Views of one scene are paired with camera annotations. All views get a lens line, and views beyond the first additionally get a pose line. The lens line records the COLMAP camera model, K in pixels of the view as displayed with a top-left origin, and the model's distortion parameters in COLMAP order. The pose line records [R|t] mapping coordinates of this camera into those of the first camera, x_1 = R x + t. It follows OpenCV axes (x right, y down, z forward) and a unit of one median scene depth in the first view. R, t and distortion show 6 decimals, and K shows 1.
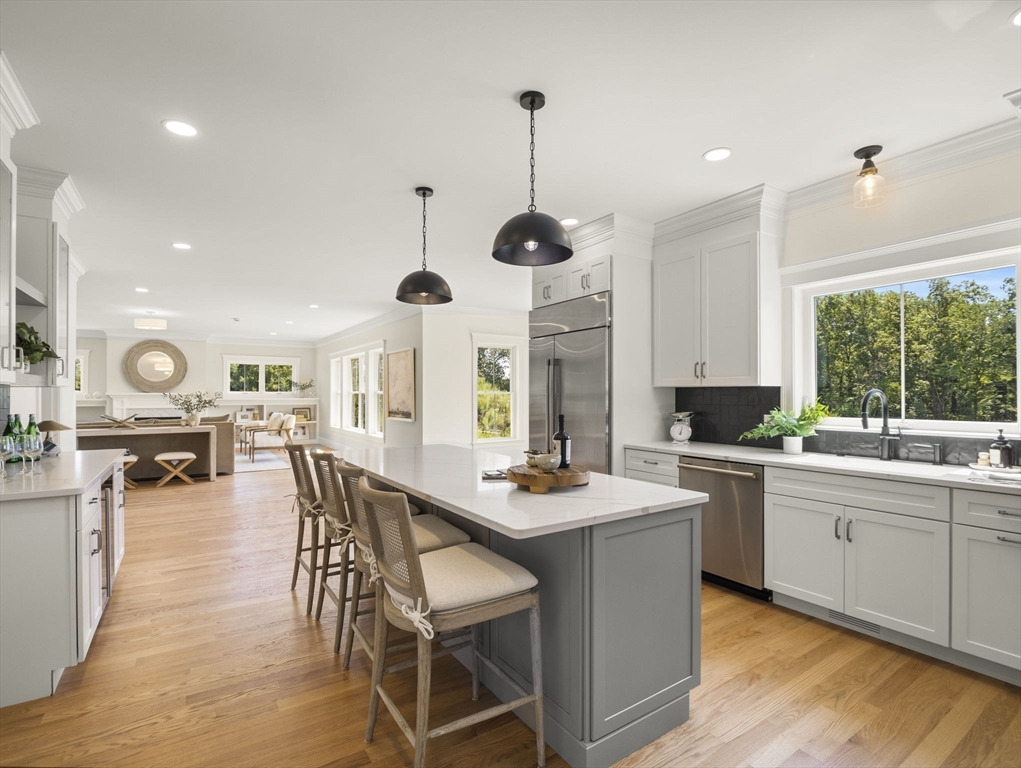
lens RADIAL K [[498.5, 0, 513.8], [0, 498.5, 387.0], [0, 0, 1]] dist [-0.002422, -0.000379]
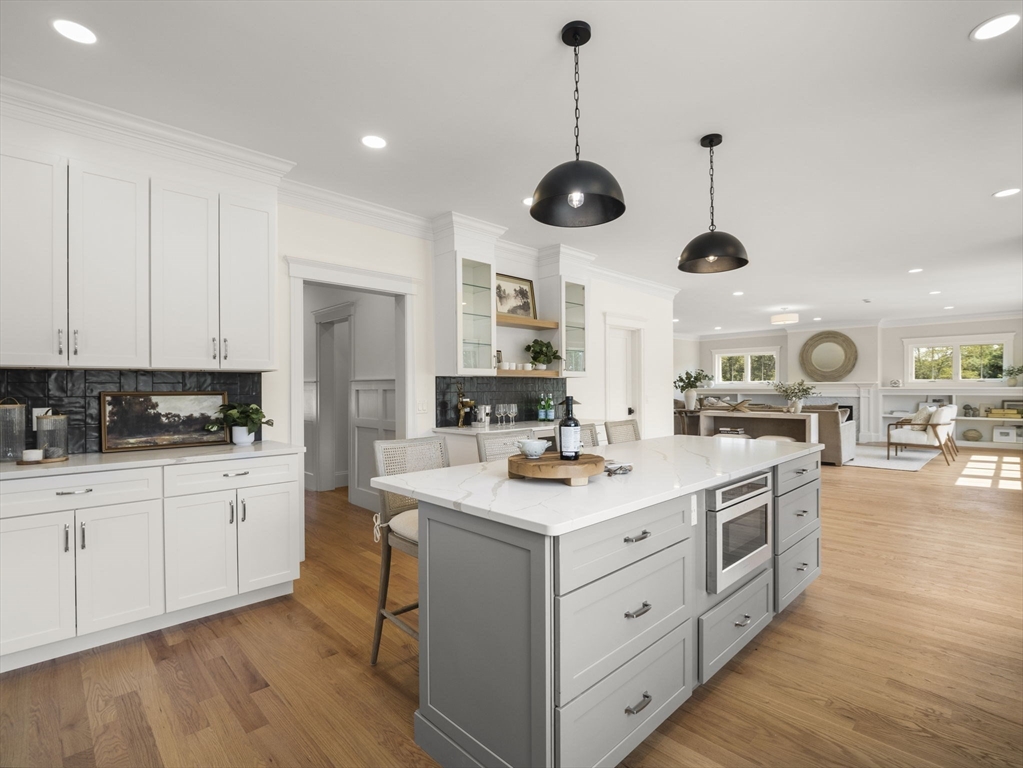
lens RADIAL K [[499.5, 0, 514.8], [0, 499.5, 387.0], [0, 0, 1]] dist [-0.002422, -0.000379]
pose [[0.189962, -0.001014, -0.981791, 0.220950], [0.019087, 0.999814, 0.002661, 0.008381], [0.981606, -0.019245, 0.189946, 0.184001]]
